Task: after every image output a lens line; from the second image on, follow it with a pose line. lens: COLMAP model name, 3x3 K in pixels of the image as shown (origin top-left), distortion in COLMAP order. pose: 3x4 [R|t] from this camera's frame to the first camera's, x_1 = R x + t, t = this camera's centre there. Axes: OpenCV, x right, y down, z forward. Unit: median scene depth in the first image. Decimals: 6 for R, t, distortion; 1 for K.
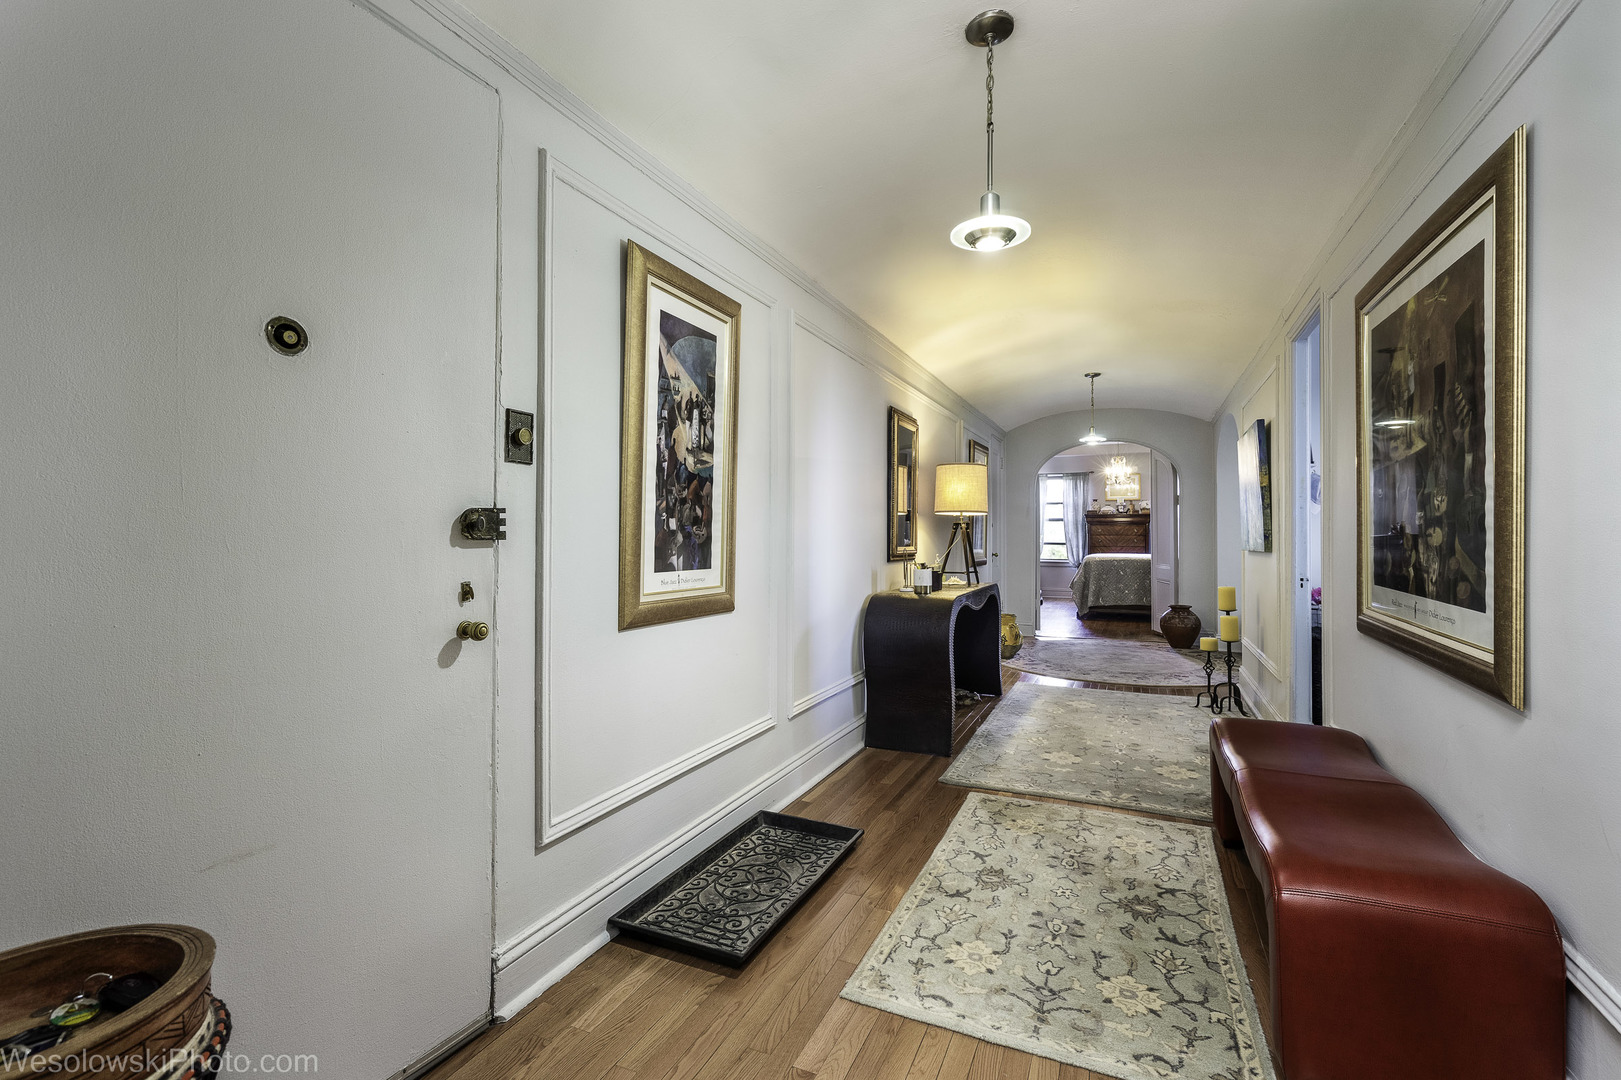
lens RADIAL K [[737.1, 0, 811.9], [0, 737.1, 533.0], [0, 0, 1]] dist [-0.003760, 0.005876]
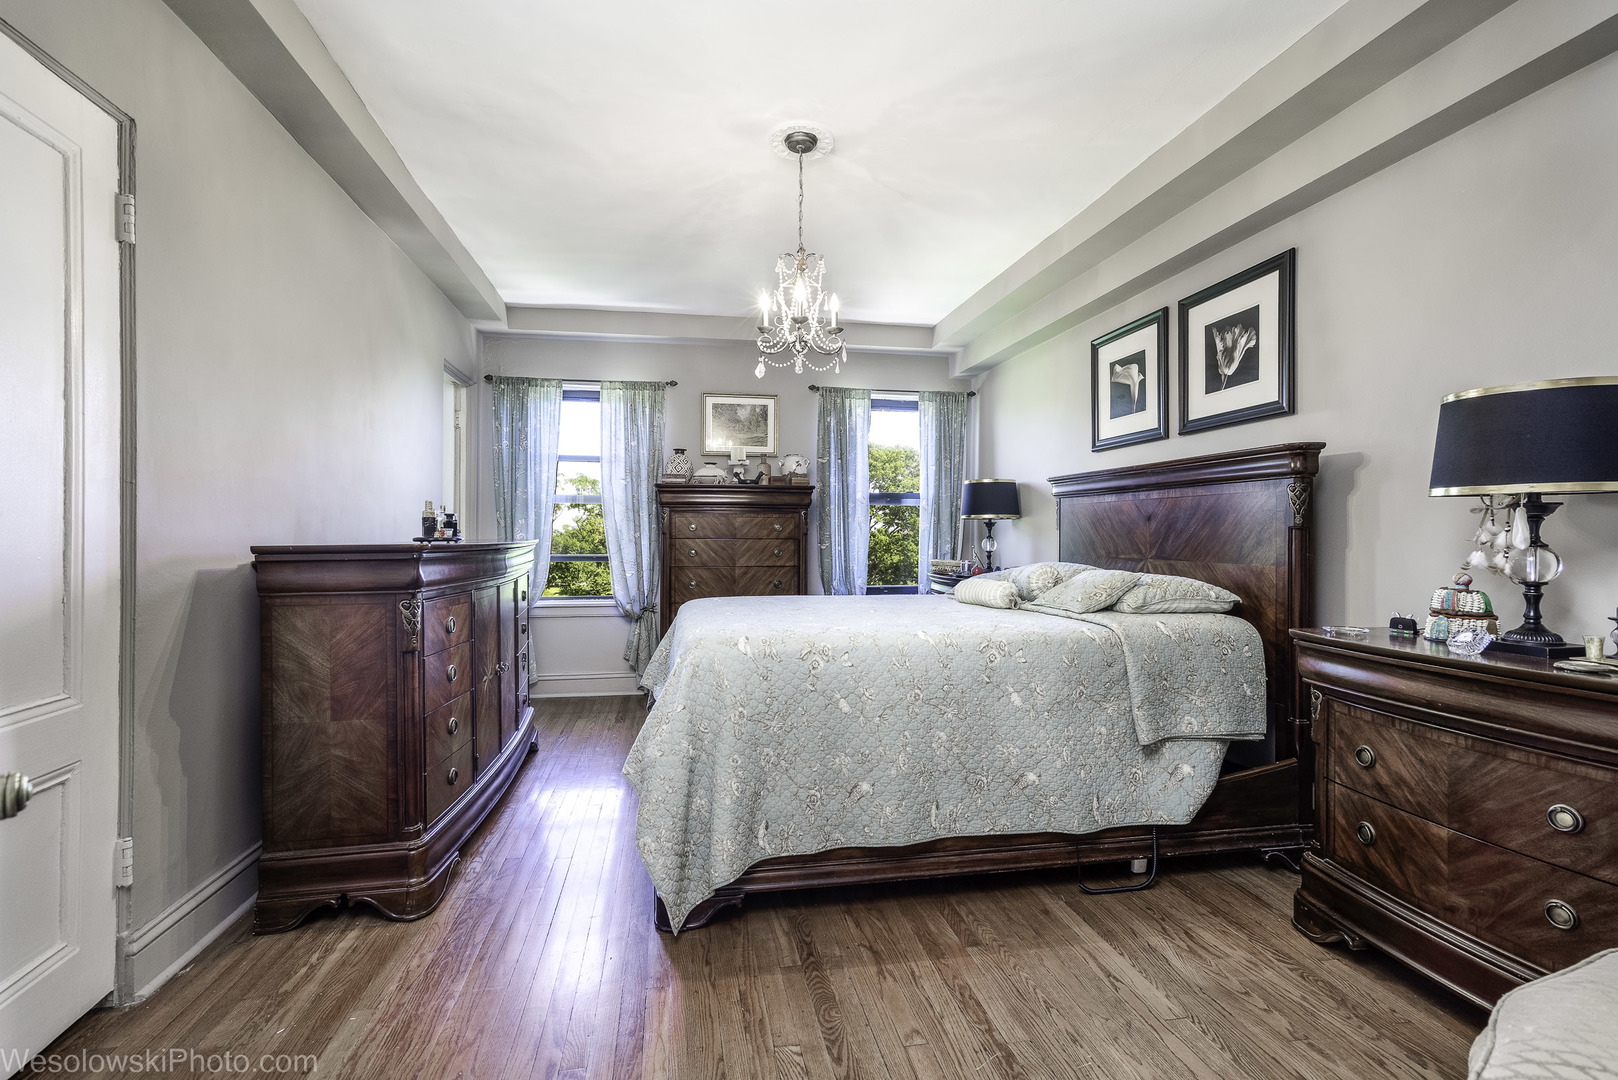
lens RADIAL K [[735.7, 0, 809.0], [0, 735.7, 531.7], [0, 0, 1]] dist [-0.003760, 0.005876]
pose [[0.824210, -0.002072, 0.566280, 0.230189], [0.000478, 0.999995, 0.002963, -0.001796], [-0.566284, -0.002172, 0.824208, 0.670433]]
